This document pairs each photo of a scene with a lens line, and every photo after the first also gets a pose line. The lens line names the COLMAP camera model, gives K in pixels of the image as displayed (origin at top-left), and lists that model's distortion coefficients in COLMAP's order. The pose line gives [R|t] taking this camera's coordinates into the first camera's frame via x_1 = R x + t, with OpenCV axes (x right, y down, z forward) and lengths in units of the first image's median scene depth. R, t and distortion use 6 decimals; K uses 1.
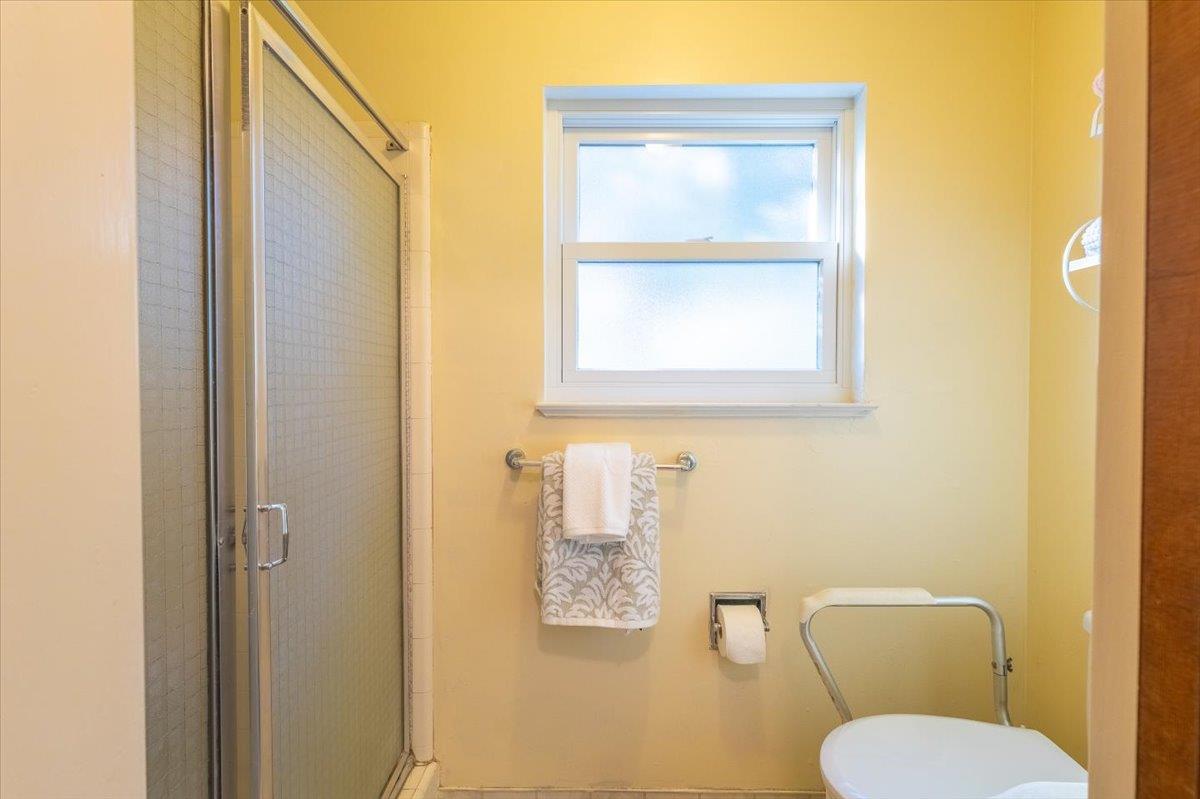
lens RADIAL K [[491.3, 0, 597.9], [0, 491.3, 395.8], [0, 0, 1]] dist [0.006514, 0.000211]
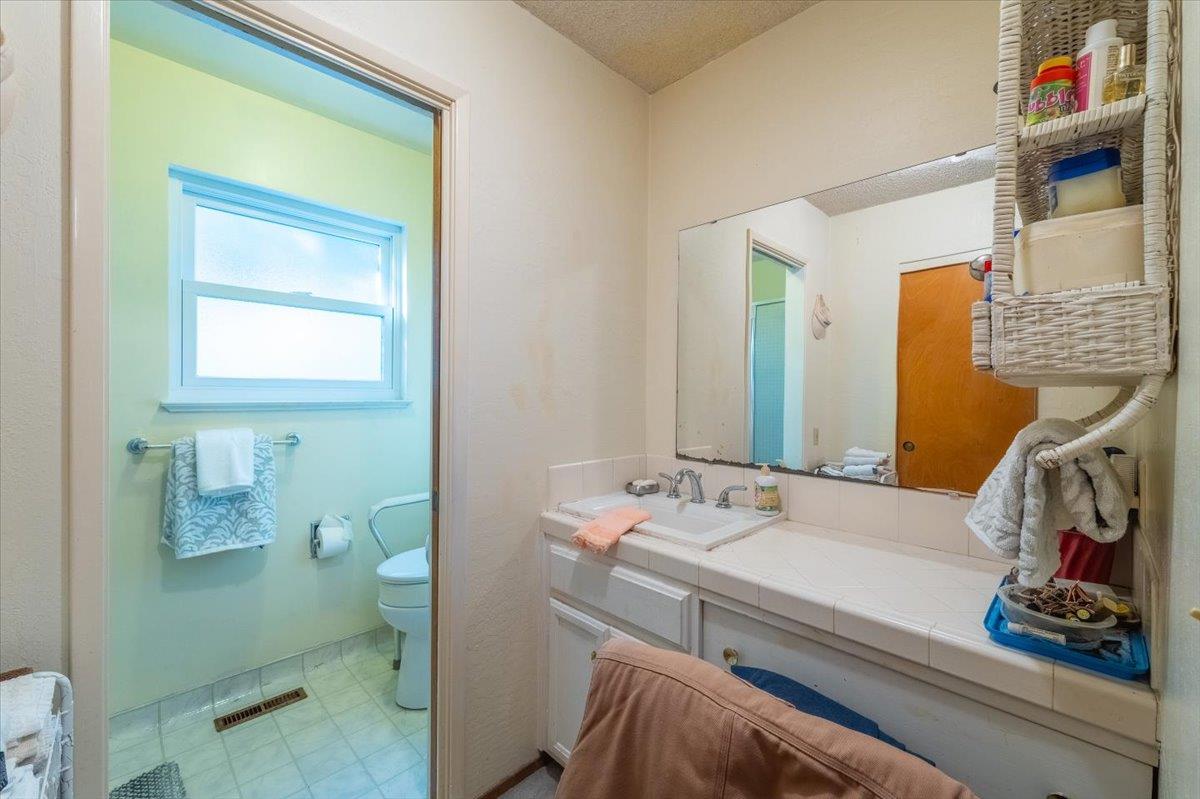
lens RADIAL K [[491.3, 0, 596.8], [0, 491.3, 395.7], [0, 0, 1]] dist [0.006514, 0.000211]
pose [[0.705316, -0.000421, 0.708893, -0.261328], [0.003703, 0.999988, -0.003090, 0.008374], [-0.708884, 0.004805, 0.705309, -0.812562]]
